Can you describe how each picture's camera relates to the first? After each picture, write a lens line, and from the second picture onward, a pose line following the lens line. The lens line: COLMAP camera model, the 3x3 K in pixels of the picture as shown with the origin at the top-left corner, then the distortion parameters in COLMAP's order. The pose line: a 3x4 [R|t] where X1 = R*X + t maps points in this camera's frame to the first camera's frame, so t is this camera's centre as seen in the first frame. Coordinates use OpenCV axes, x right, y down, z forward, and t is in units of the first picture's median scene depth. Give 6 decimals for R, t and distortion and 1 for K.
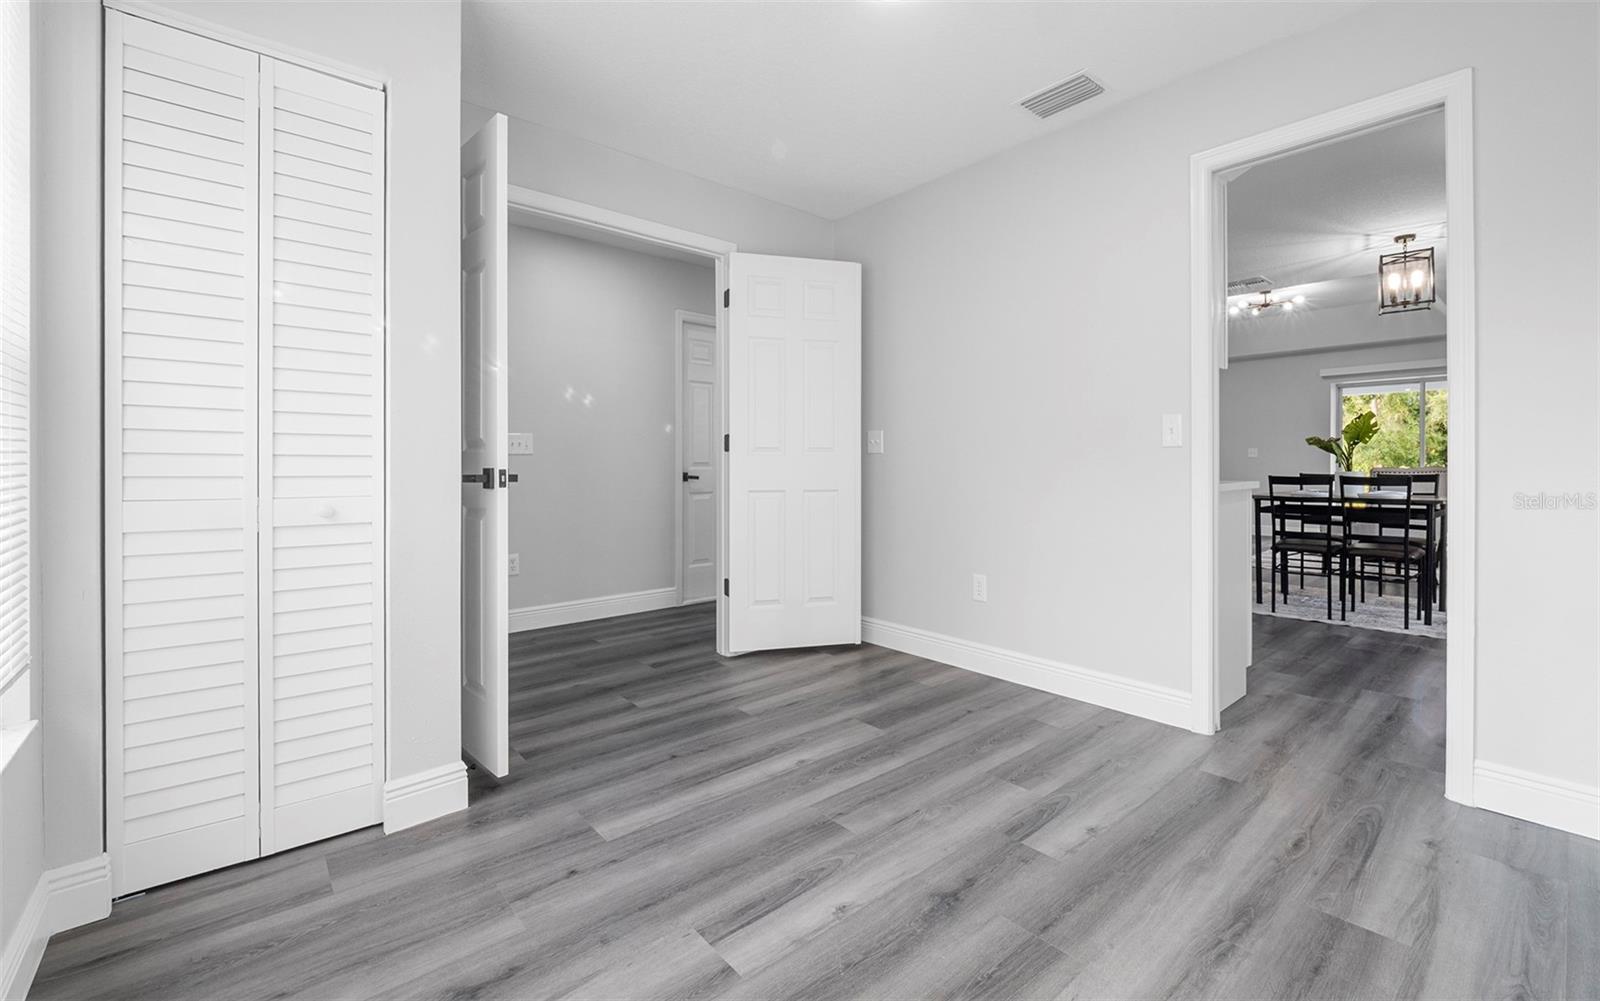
lens RADIAL K [[664.9, 0, 802.8], [0, 664.9, 461.2], [0, 0, 1]] dist [0.000603, -0.008015]
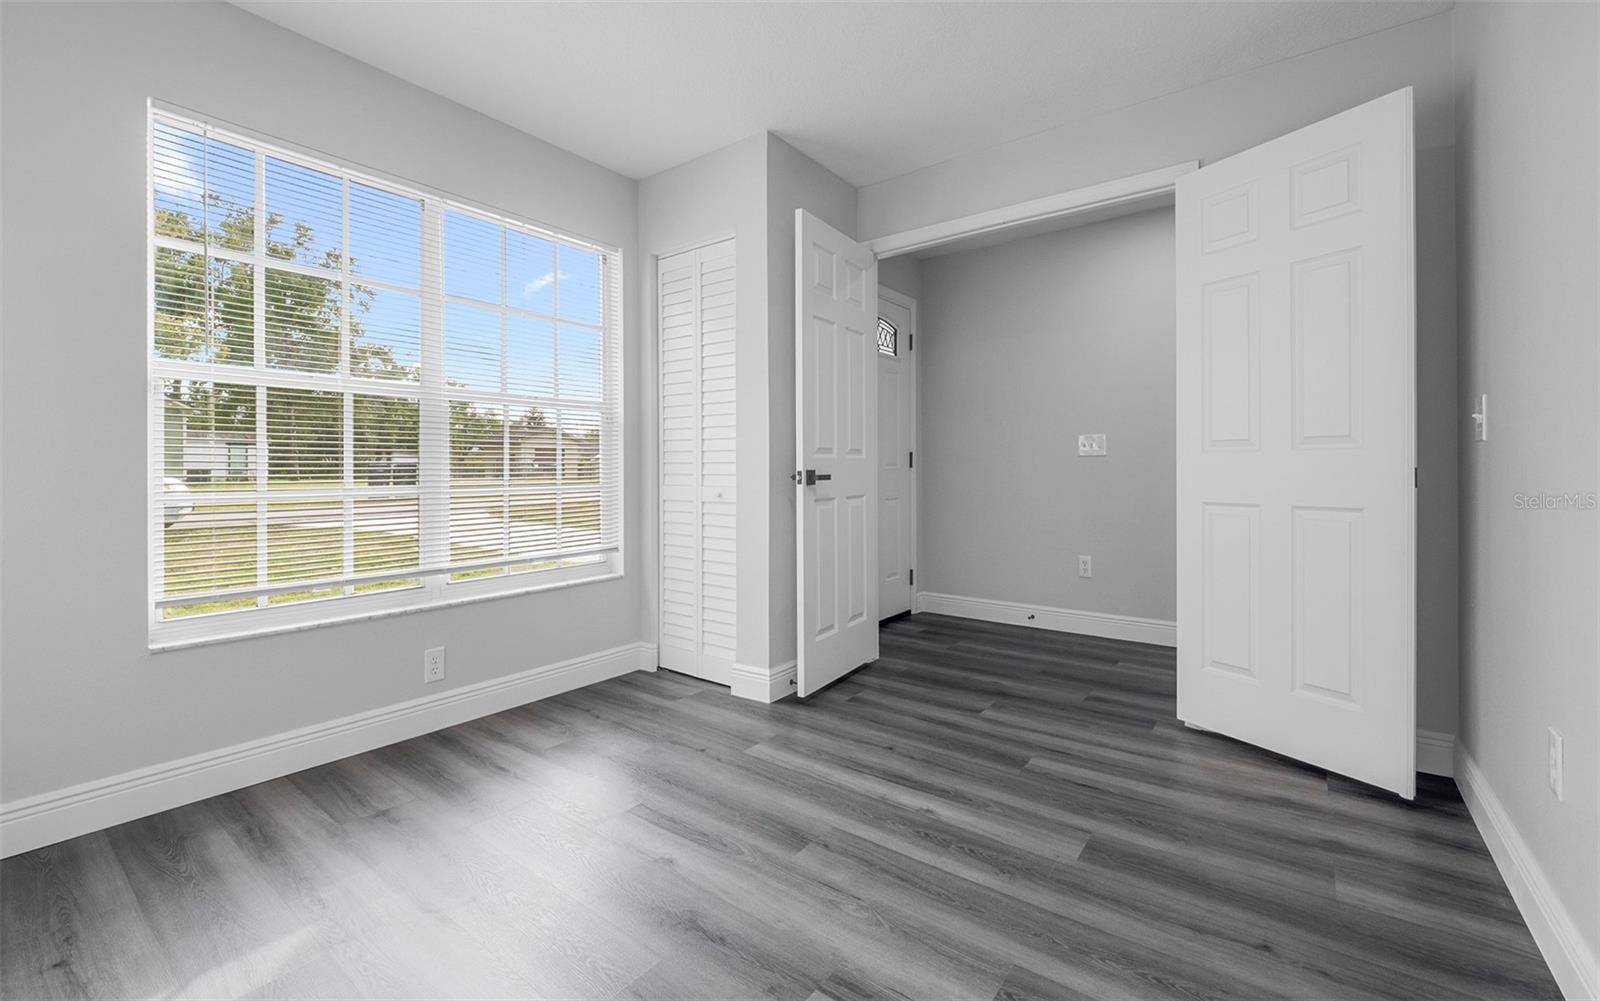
lens RADIAL K [[664.9, 0, 792.8], [0, 664.9, 471.6], [0, 0, 1]] dist [0.000603, -0.008015]
pose [[0.218055, 0.009654, -0.975889, 0.784507], [0.004844, 0.999928, 0.010974, -0.001175], [0.975924, -0.007120, 0.217993, 0.627603]]
